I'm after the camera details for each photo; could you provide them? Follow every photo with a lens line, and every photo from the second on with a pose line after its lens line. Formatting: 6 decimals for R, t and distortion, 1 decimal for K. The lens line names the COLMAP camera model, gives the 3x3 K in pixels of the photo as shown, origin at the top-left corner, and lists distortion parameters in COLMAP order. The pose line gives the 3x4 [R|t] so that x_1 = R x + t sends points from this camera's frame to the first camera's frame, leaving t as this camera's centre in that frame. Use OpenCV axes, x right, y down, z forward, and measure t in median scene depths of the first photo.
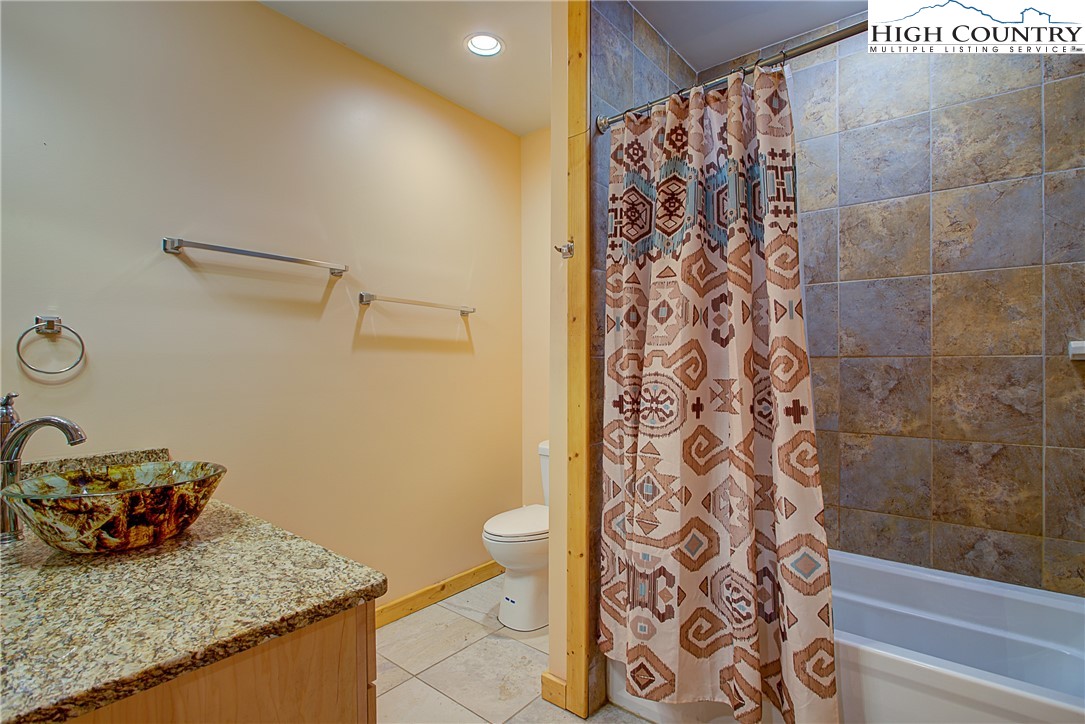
lens RADIAL K [[537.6, 0, 550.3], [0, 537.6, 361.7], [0, 0, 1]] dist [-0.000190, 0.000869]
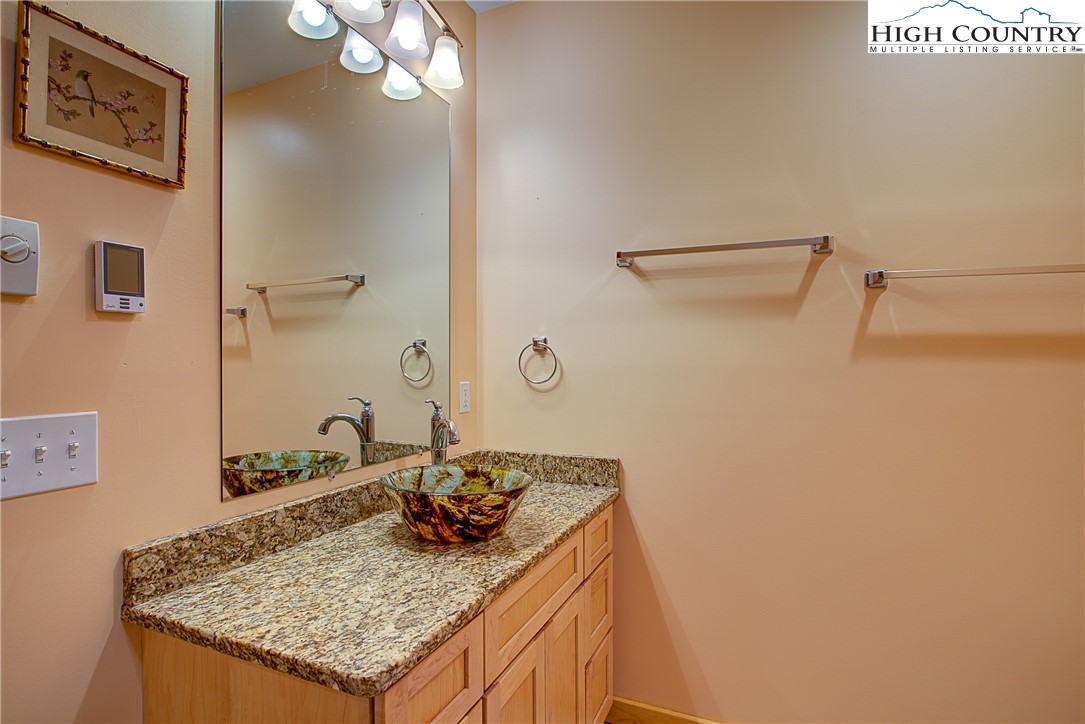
lens RADIAL K [[578.7, 0, 547.0], [0, 578.7, 361.9], [0, 0, 1]] dist [-0.003055, 0.001311]
pose [[0.225288, 0.004234, -0.974283, 0.513944], [-0.000591, 0.999991, 0.004209, -0.045221], [0.974292, -0.000372, 0.225289, 0.998740]]
